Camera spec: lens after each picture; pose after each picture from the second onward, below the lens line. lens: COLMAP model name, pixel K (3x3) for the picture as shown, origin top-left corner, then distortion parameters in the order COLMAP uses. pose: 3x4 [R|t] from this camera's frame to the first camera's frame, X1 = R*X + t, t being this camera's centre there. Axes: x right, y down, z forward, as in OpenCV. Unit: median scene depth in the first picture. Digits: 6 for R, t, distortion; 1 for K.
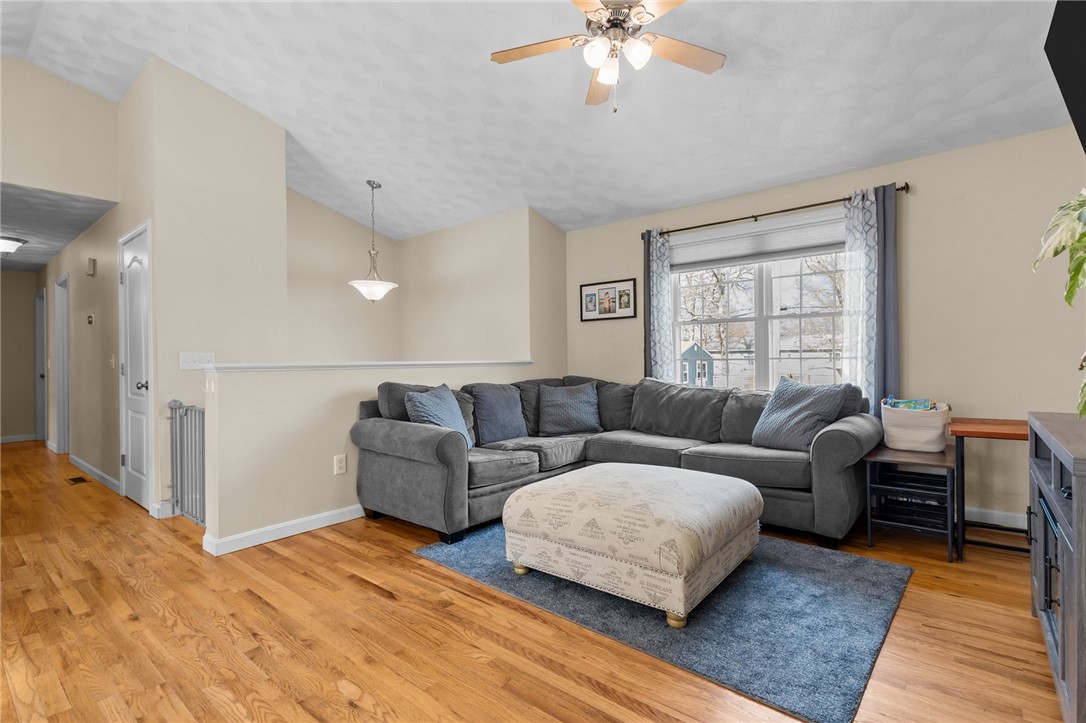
lens RADIAL K [[501.6, 0, 549.3], [0, 501.6, 357.9], [0, 0, 1]] dist [0.010631, -0.003075]
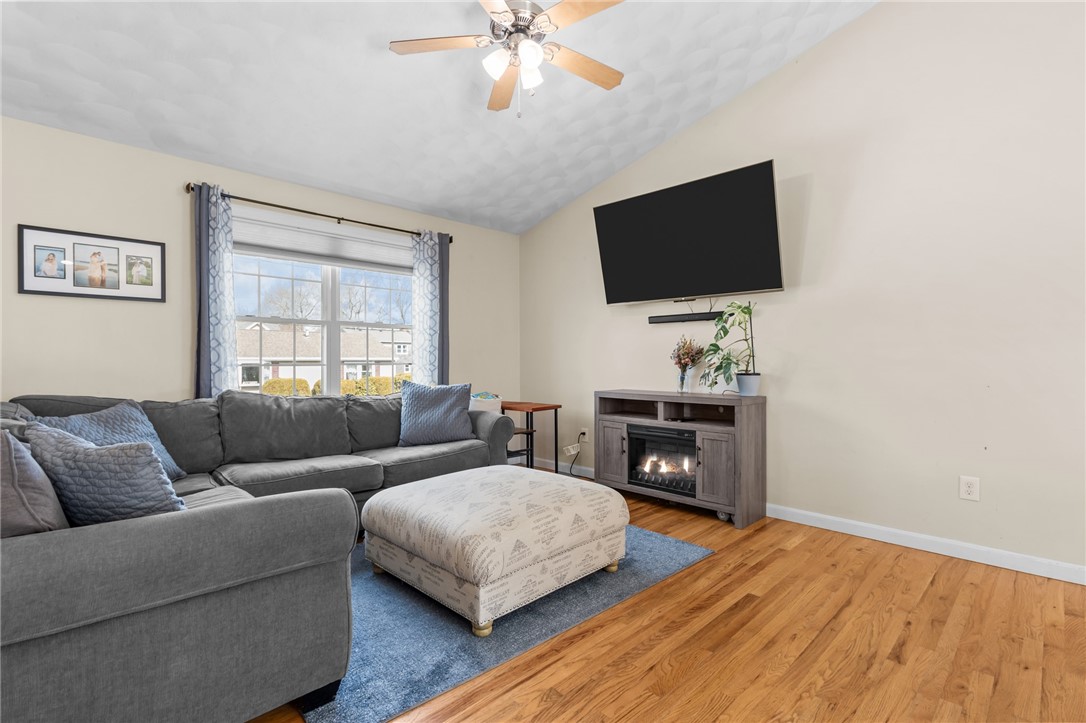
lens RADIAL K [[501.6, 0, 546.5], [0, 501.6, 352.7], [0, 0, 1]] dist [0.010631, -0.003075]
pose [[0.109670, 0.028126, 0.993570, -0.559103], [-0.000388, 0.999601, -0.028253, 0.006653], [-0.993968, 0.002713, 0.109638, 0.543862]]
